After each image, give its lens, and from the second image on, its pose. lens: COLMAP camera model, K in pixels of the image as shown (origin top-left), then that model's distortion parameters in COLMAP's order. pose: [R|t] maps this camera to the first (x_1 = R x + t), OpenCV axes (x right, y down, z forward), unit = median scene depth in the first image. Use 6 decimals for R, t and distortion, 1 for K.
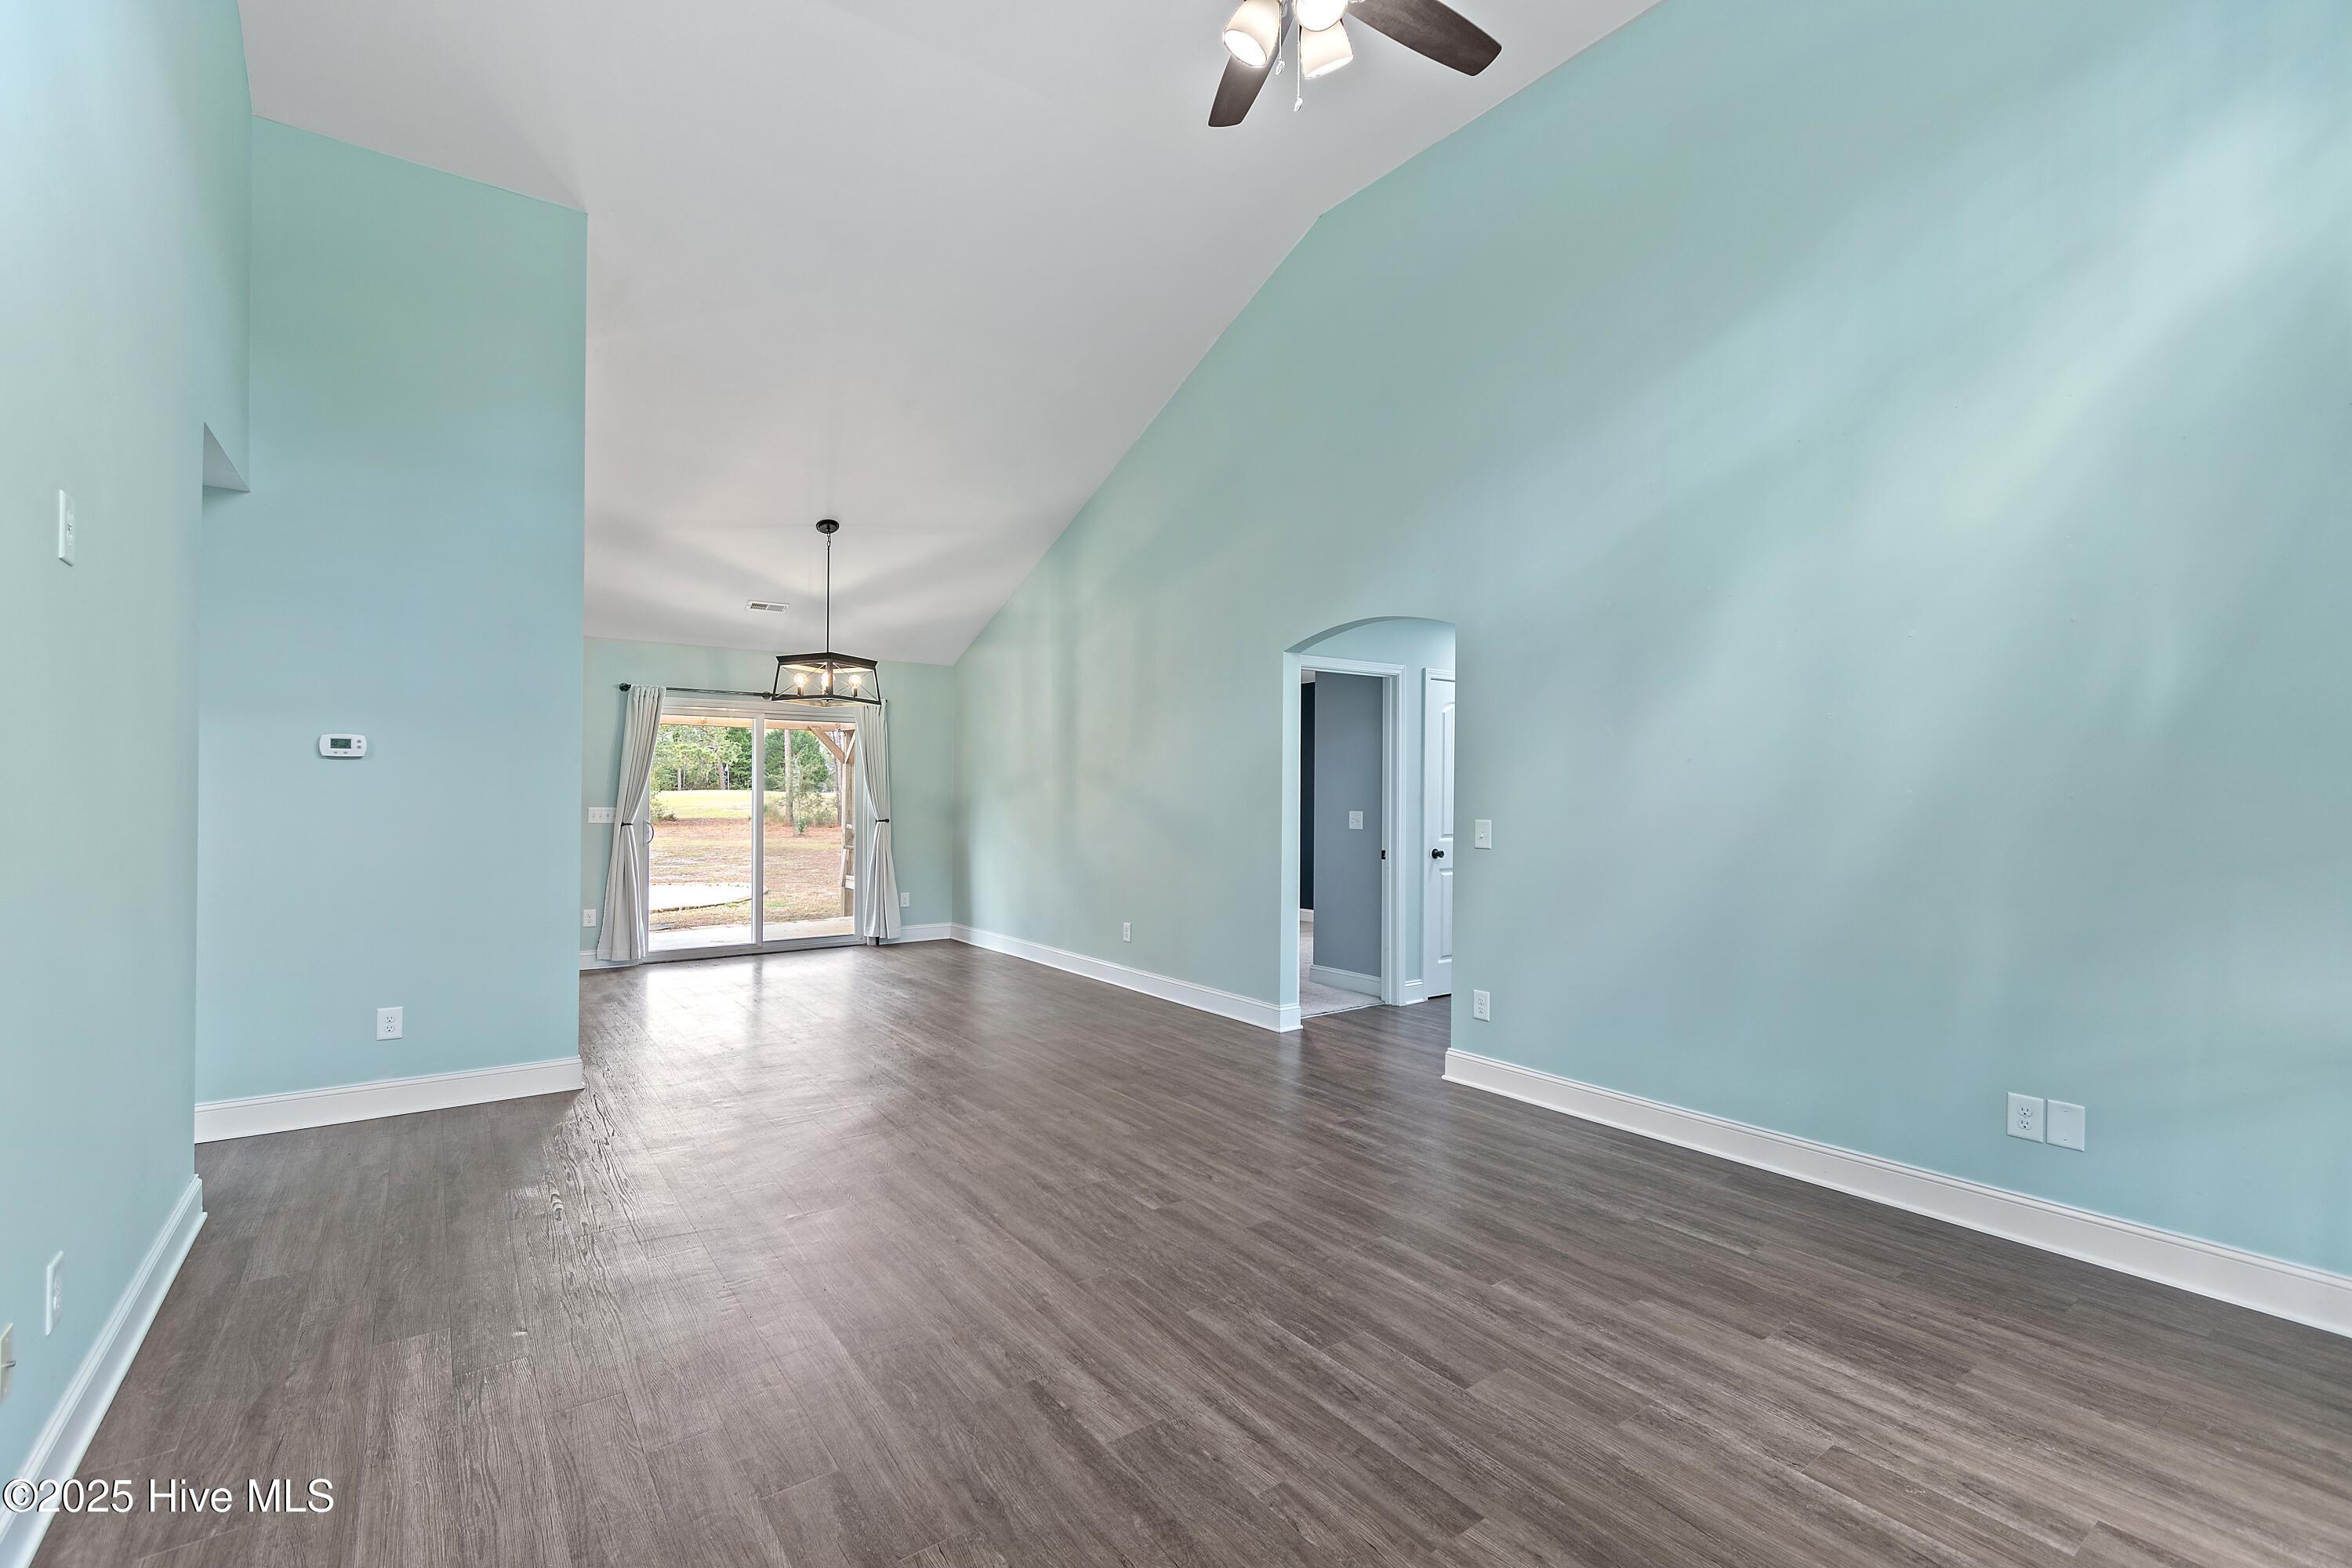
lens RADIAL K [[1033.2, 0, 1169.2], [0, 1033.2, 786.8], [0, 0, 1]] dist [0.003029, -0.000442]
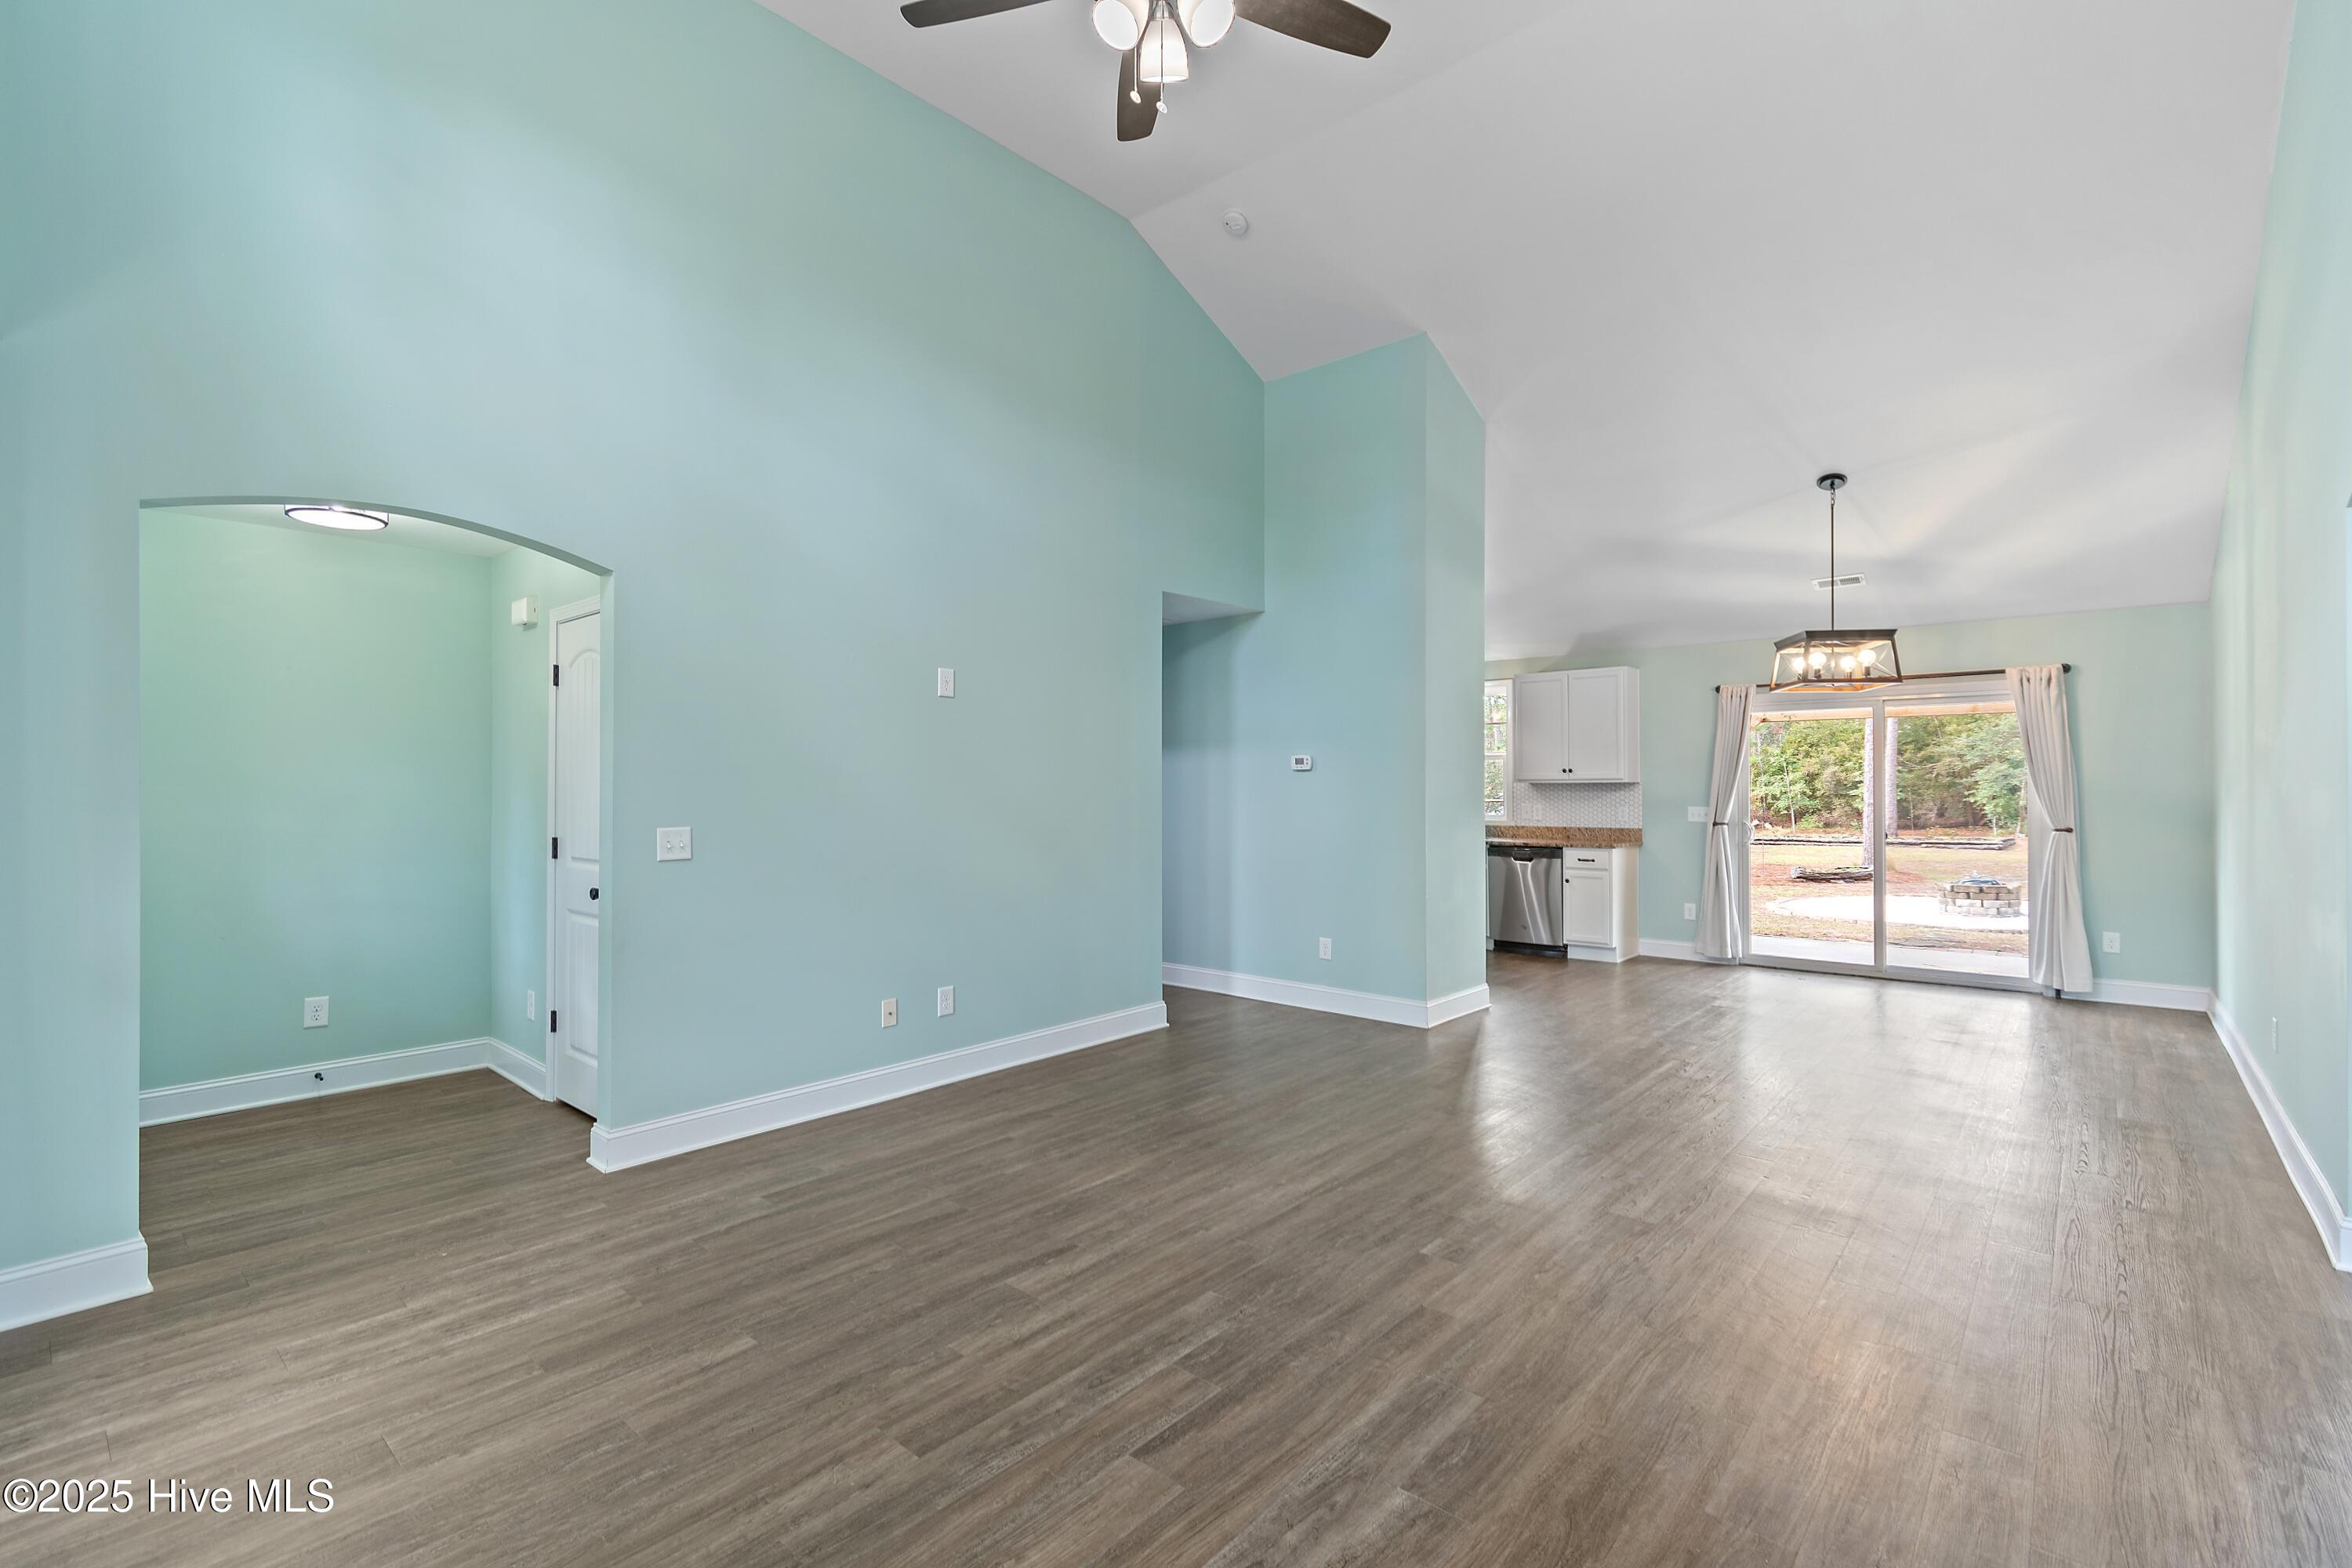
lens RADIAL K [[1033.2, 0, 1169.2], [0, 1033.2, 786.8], [0, 0, 1]] dist [0.003029, -0.000442]
pose [[0.219384, -0.007041, -0.975613, 1.008044], [0.006819, 0.999961, -0.005684, 0.005419], [0.975615, -0.005406, 0.219424, 0.719485]]
